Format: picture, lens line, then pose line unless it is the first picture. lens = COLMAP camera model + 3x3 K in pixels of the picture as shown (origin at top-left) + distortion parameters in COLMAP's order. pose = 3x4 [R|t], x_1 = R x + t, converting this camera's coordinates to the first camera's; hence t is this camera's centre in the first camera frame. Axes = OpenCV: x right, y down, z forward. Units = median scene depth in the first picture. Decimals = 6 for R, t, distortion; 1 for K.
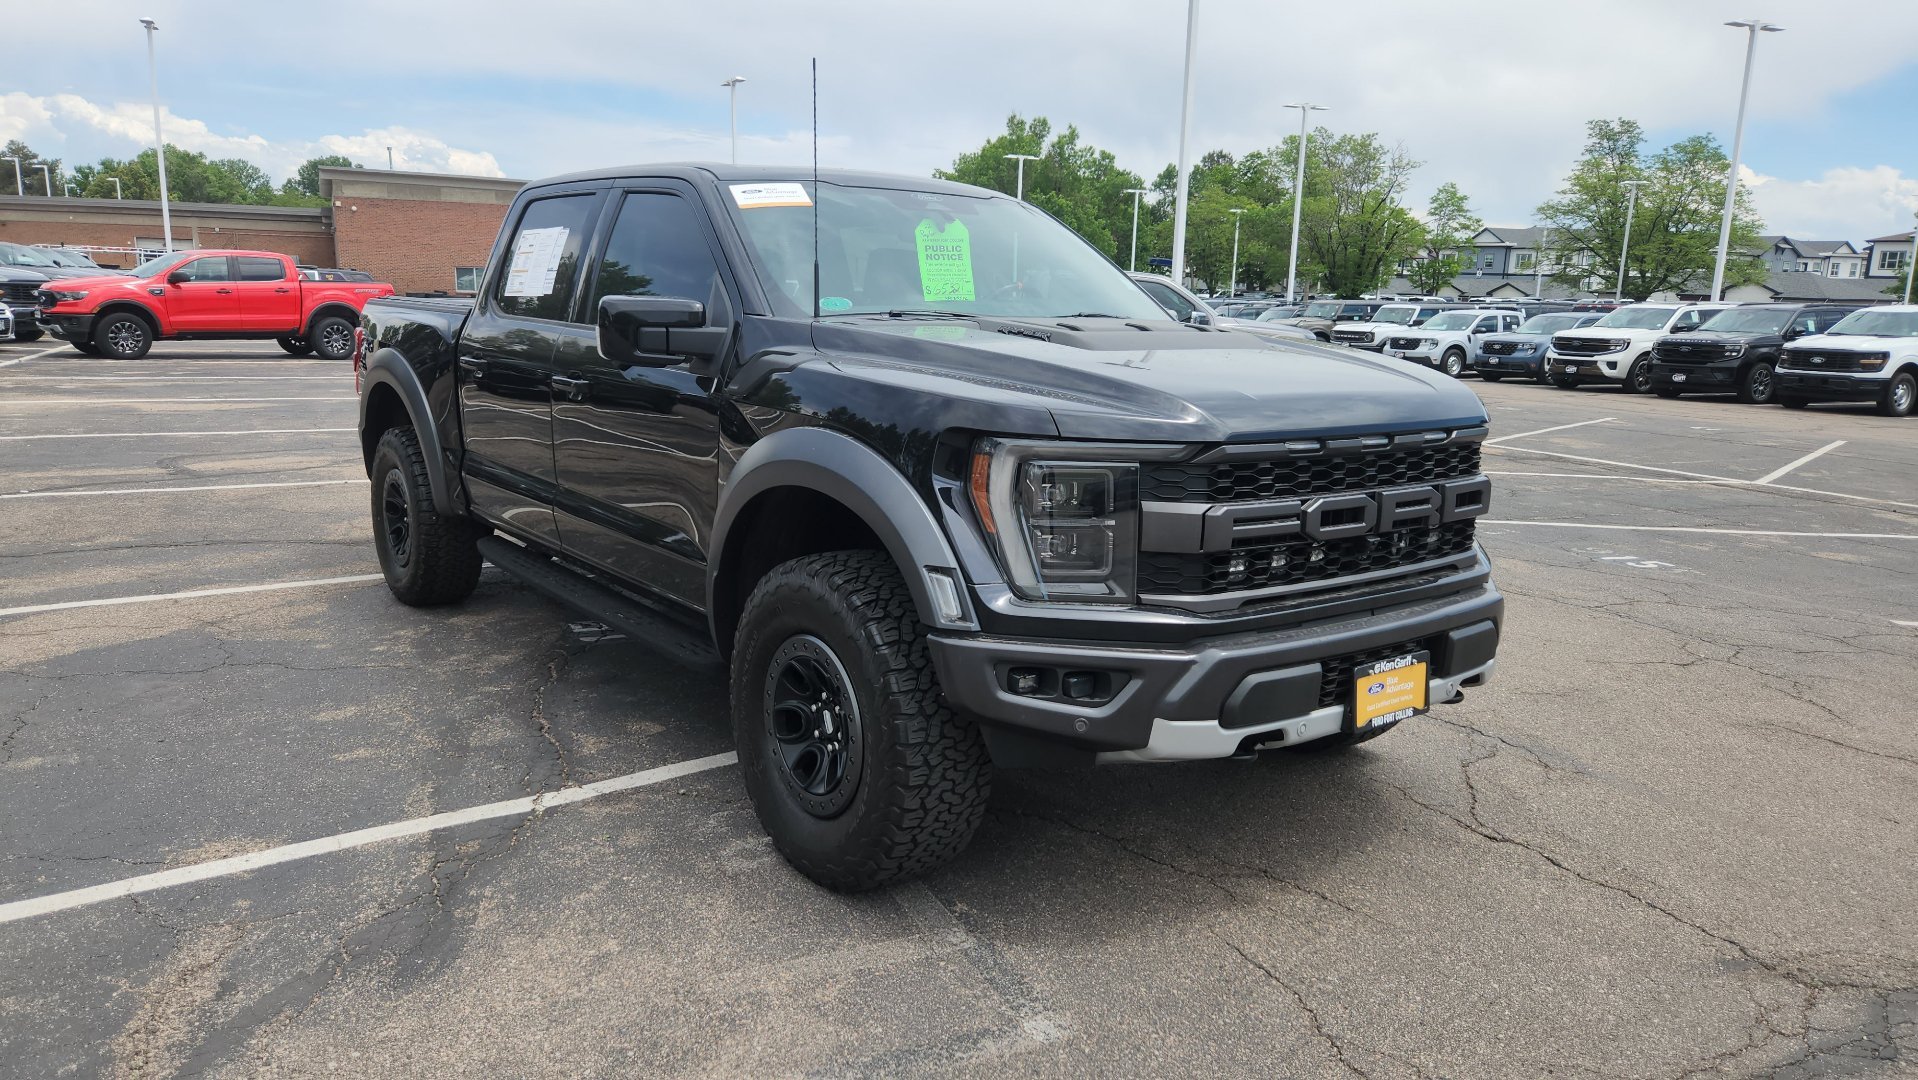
lens RADIAL K [[1285.7, 0, 919.9], [0, 1285.7, 536.2], [0, 0, 1]] dist [0.066309, -0.051778]
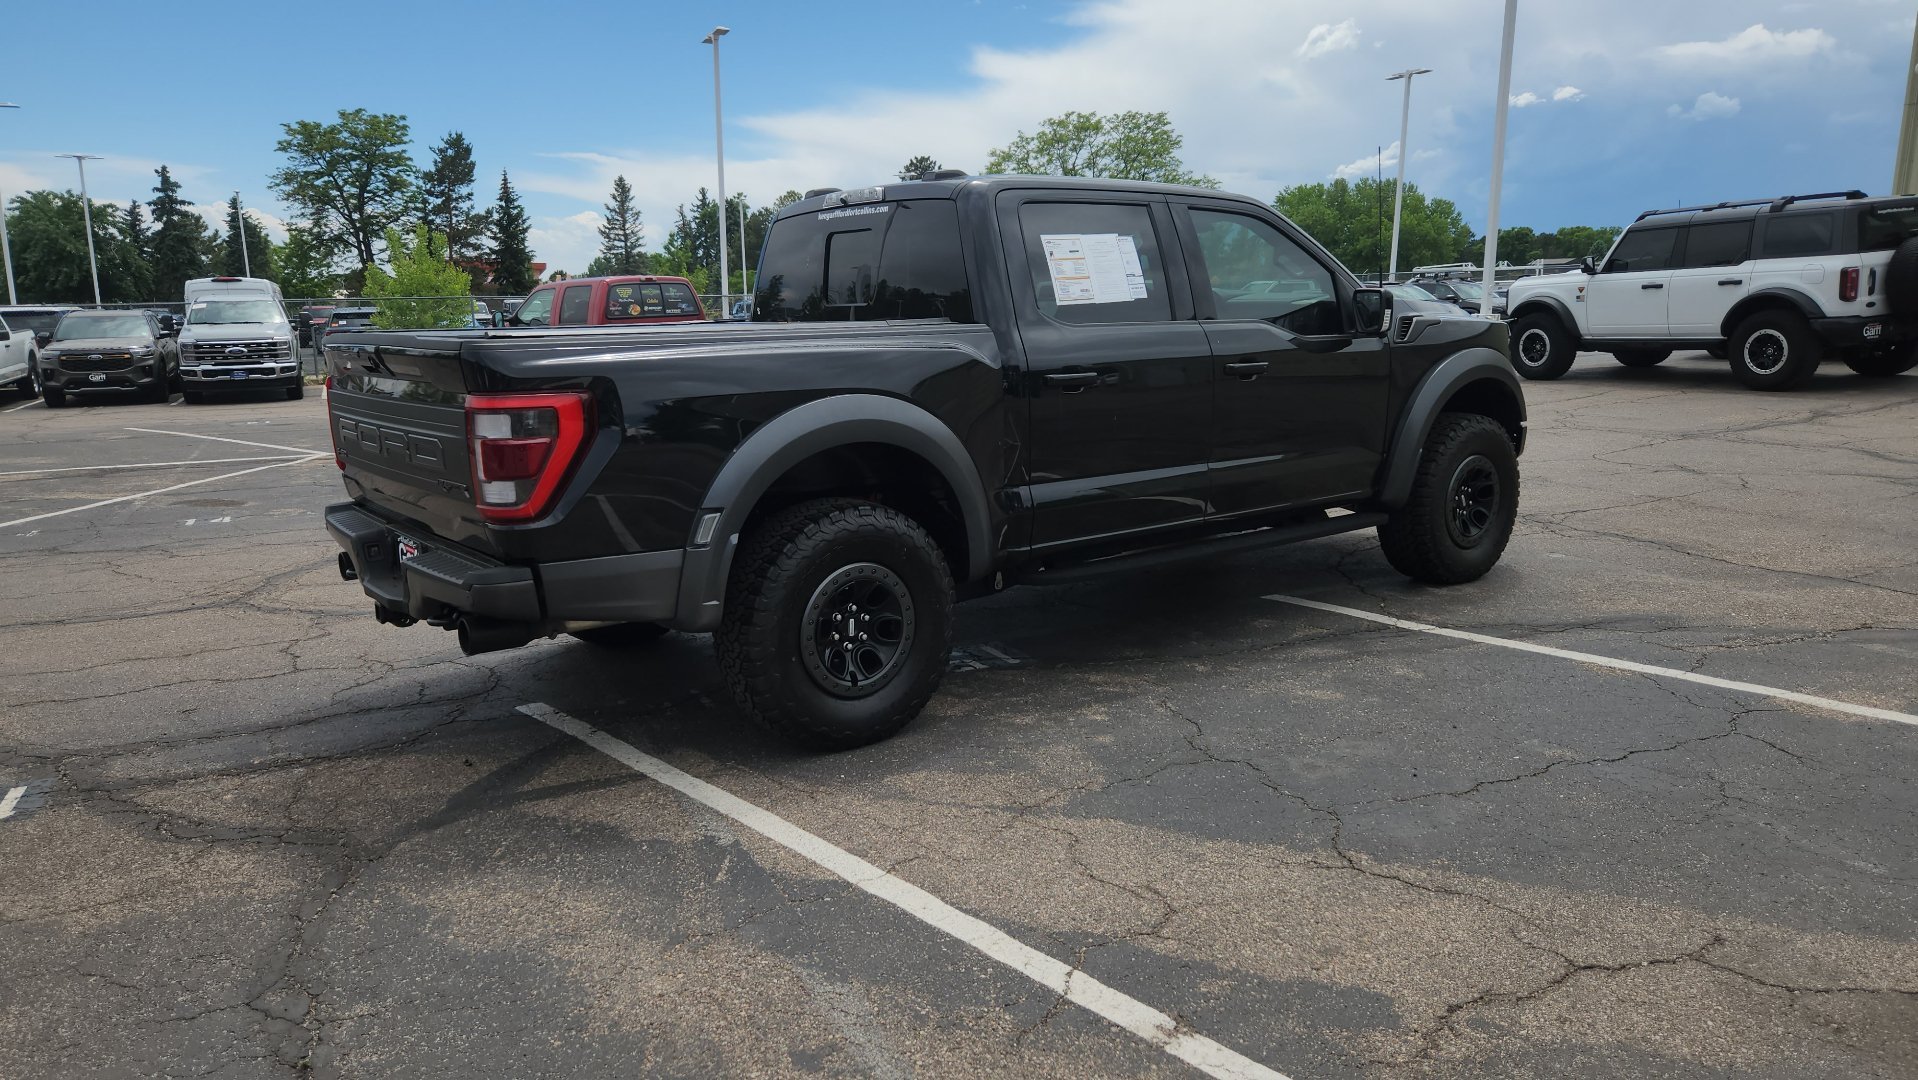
lens RADIAL K [[1286.3, 0, 925.7], [0, 1286.3, 561.1], [0, 0, 1]] dist [0.062713, -0.046735]
pose [[0.004377, -0.225200, 0.974303, -0.314052], [0.206894, 0.953435, 0.219447, -0.057509], [-0.978354, 0.200617, 0.050765, 0.267722]]
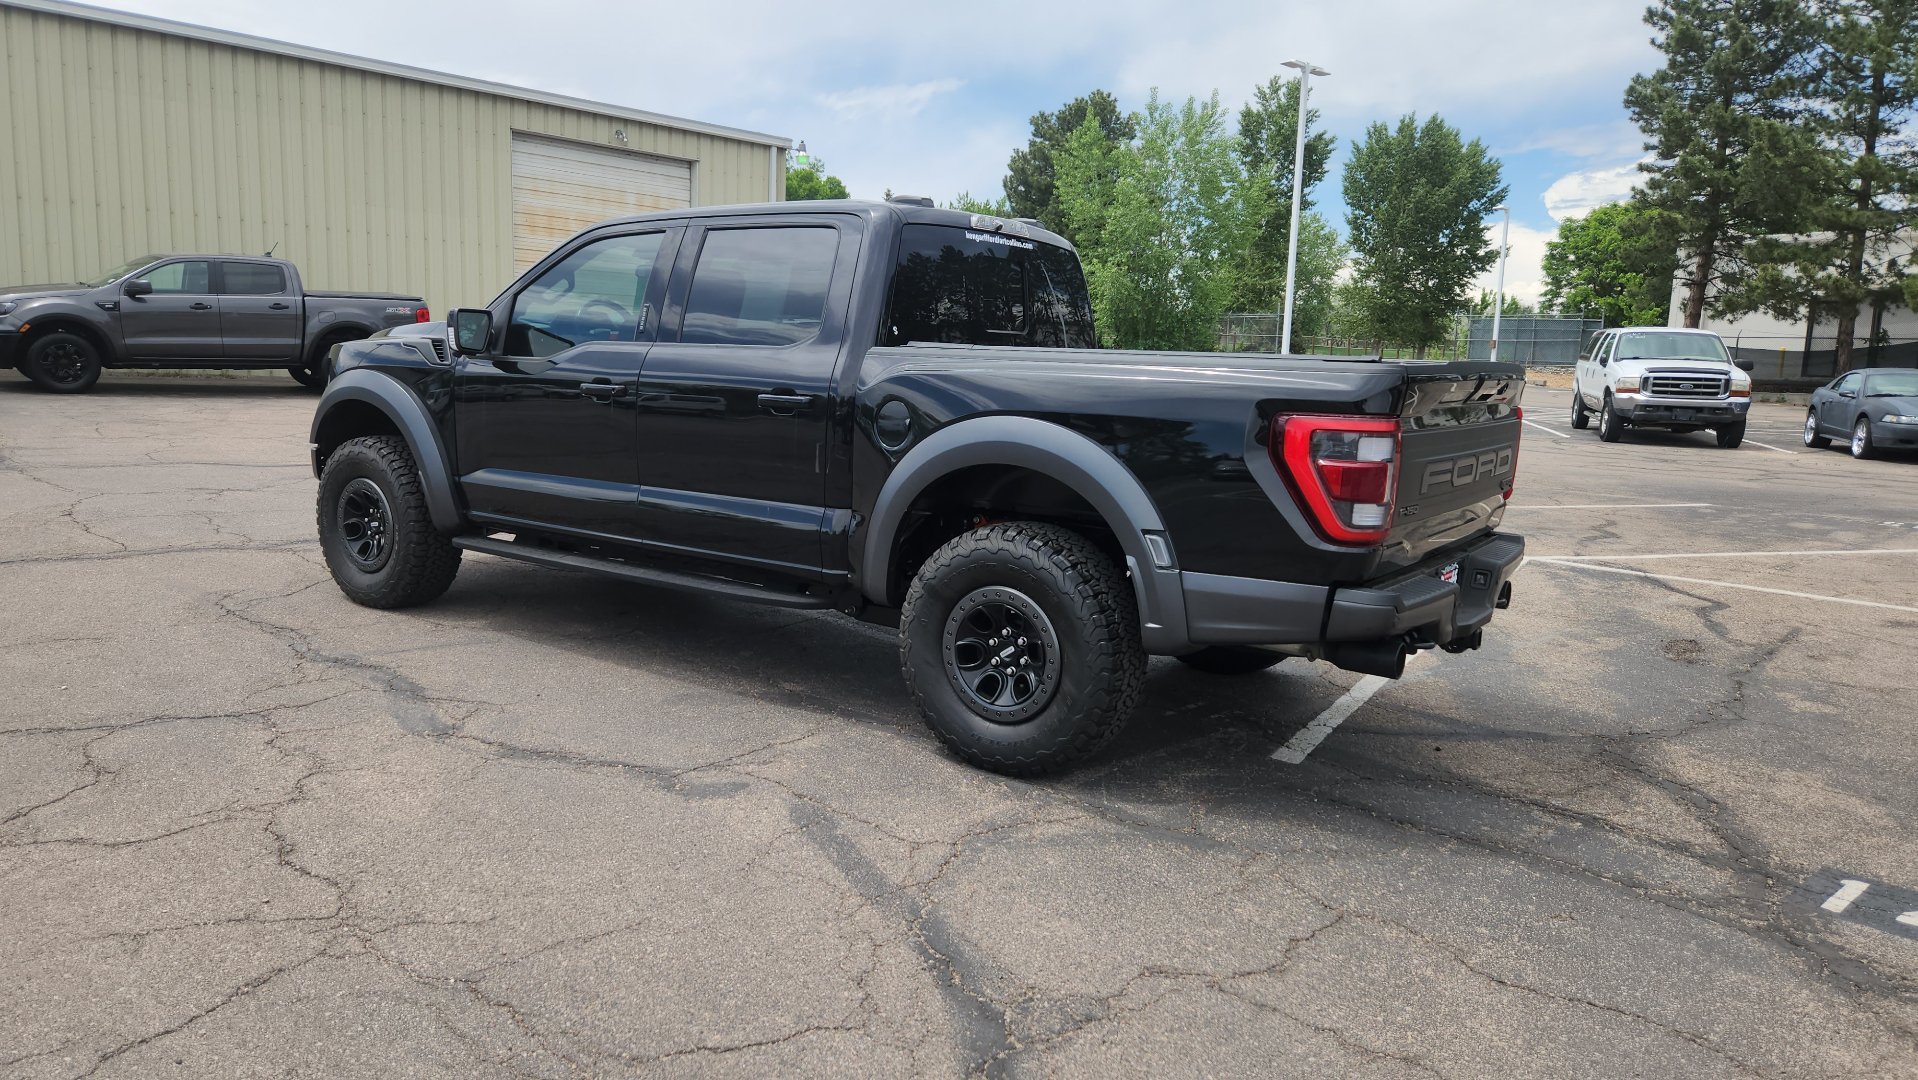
lens RADIAL K [[1285.2, 0, 918.6], [0, 1285.2, 552.1], [0, 0, 1]] dist [0.068375, -0.054551]
pose [[-0.951352, -0.016913, -0.307640, 0.037369], [-0.118911, 0.941287, 0.315972, -0.090494], [0.284234, 0.337183, -0.897507, 0.523449]]
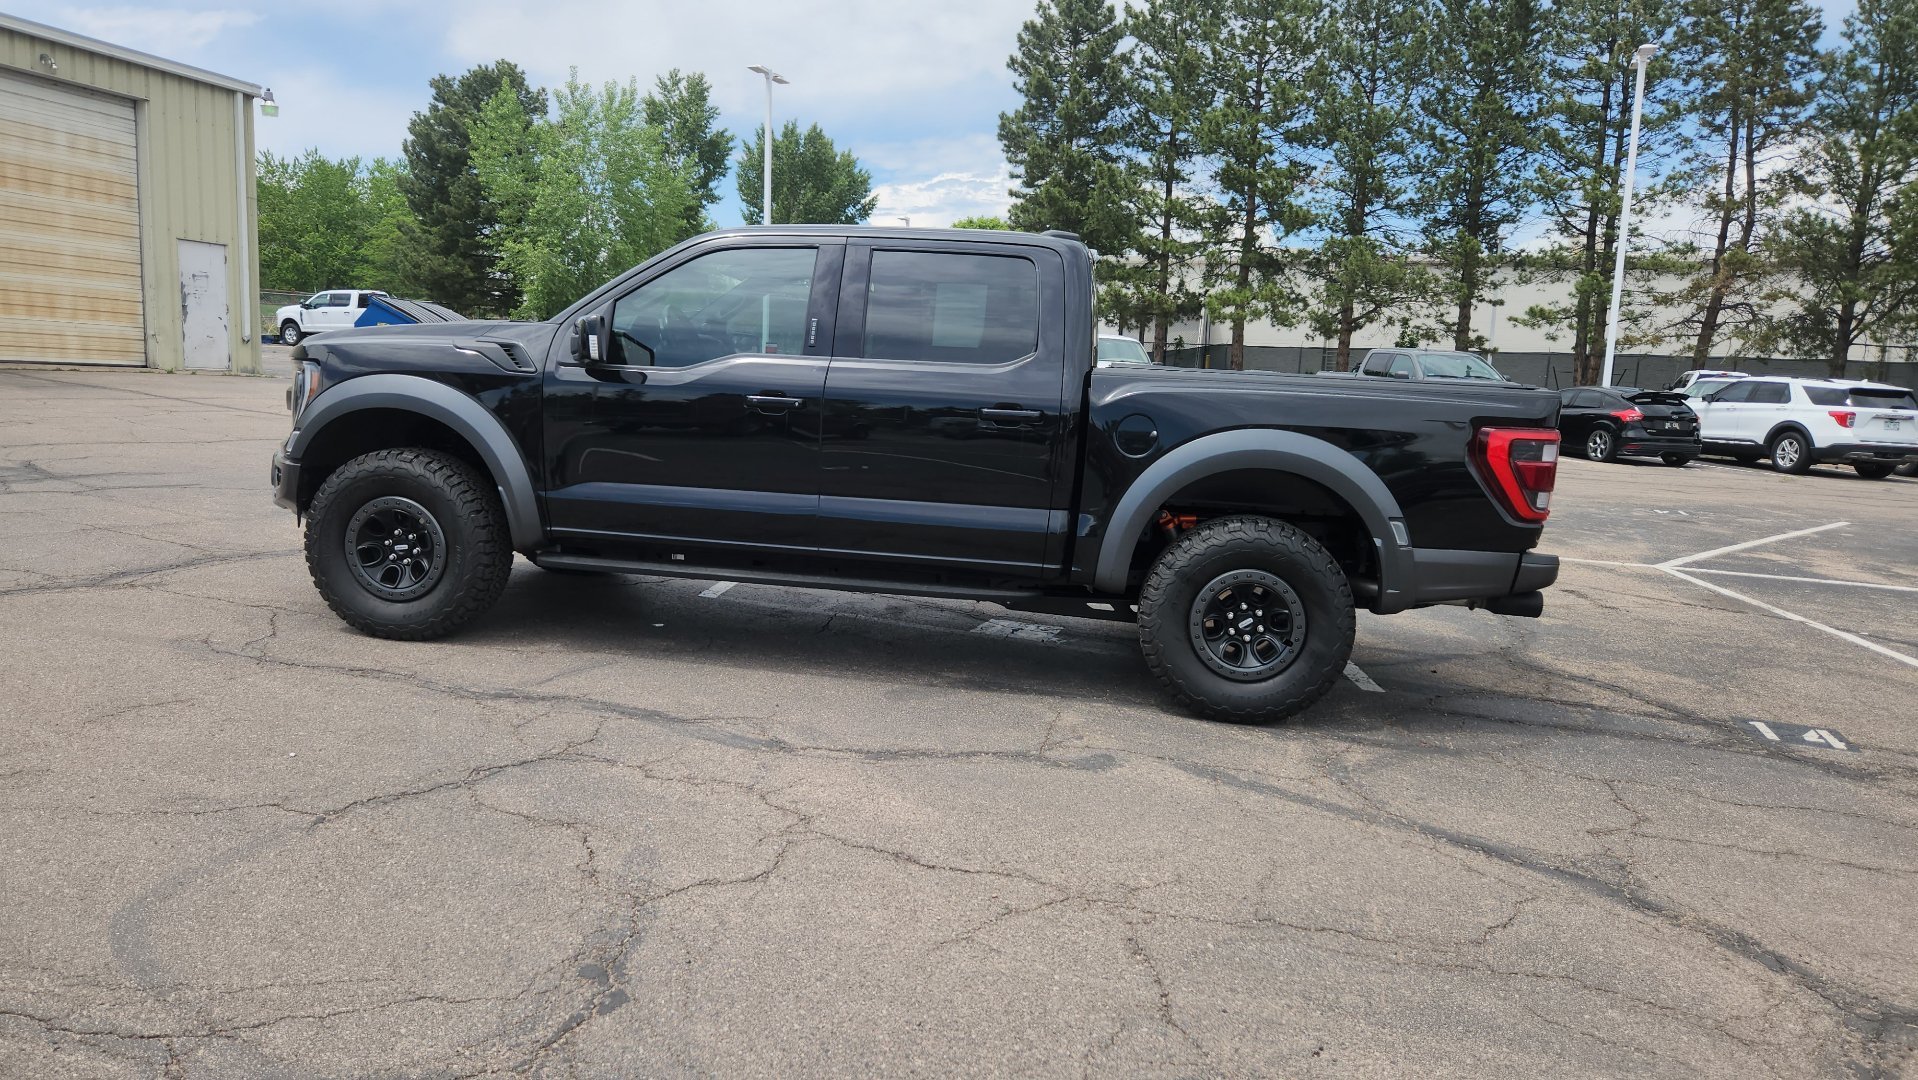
lens RADIAL K [[1285.2, 0, 923.1], [0, 1285.2, 554.5], [0, 0, 1]] dist [0.068375, -0.054551]
pose [[-0.699715, 0.035593, -0.713535, 0.182240], [-0.206621, 0.945994, 0.249808, -0.074467], [0.683890, 0.322226, -0.654572, 0.465440]]
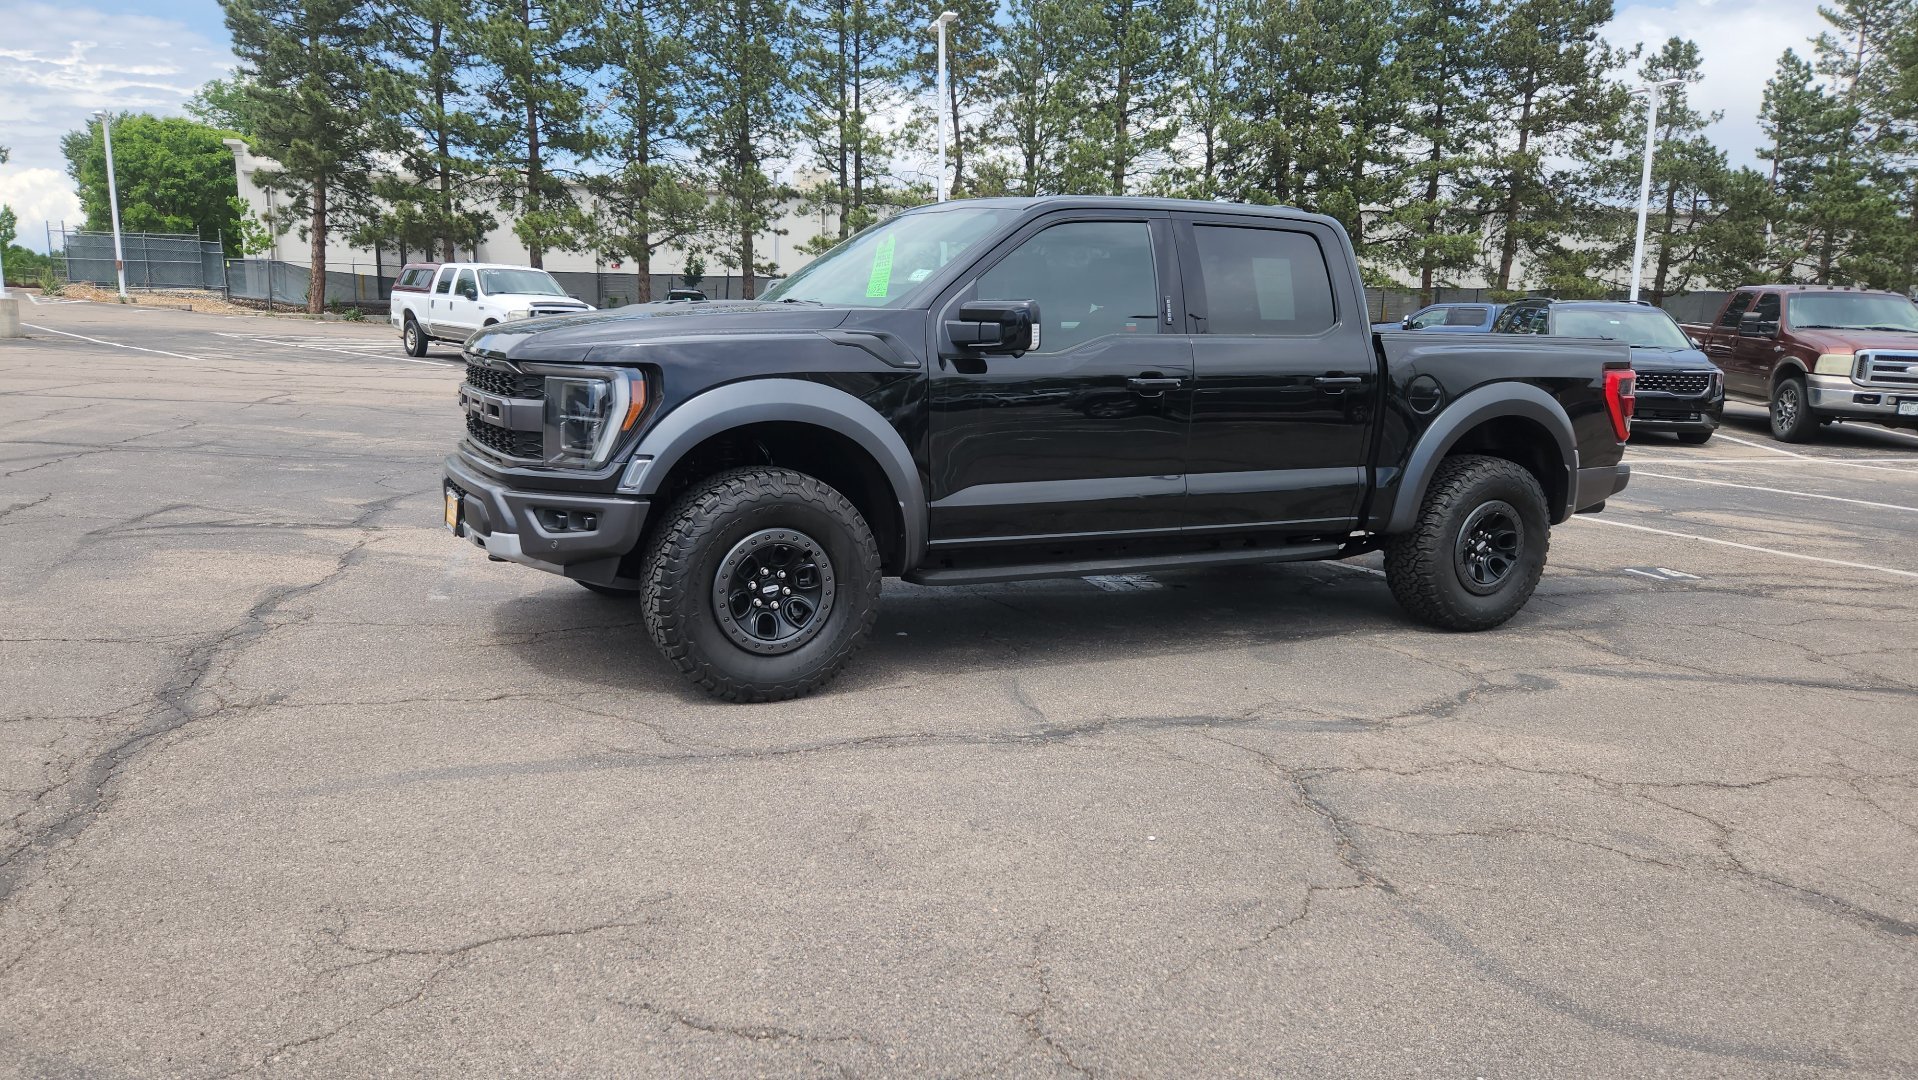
lens RADIAL K [[1285.2, 0, 920.9], [0, 1285.2, 541.3], [0, 0, 1]] dist [0.068375, -0.054551]
pose [[-0.171176, 0.132149, -0.976338, 0.273761], [-0.215462, 0.961956, 0.167978, -0.035834], [0.961392, 0.239117, -0.136191, 0.265497]]
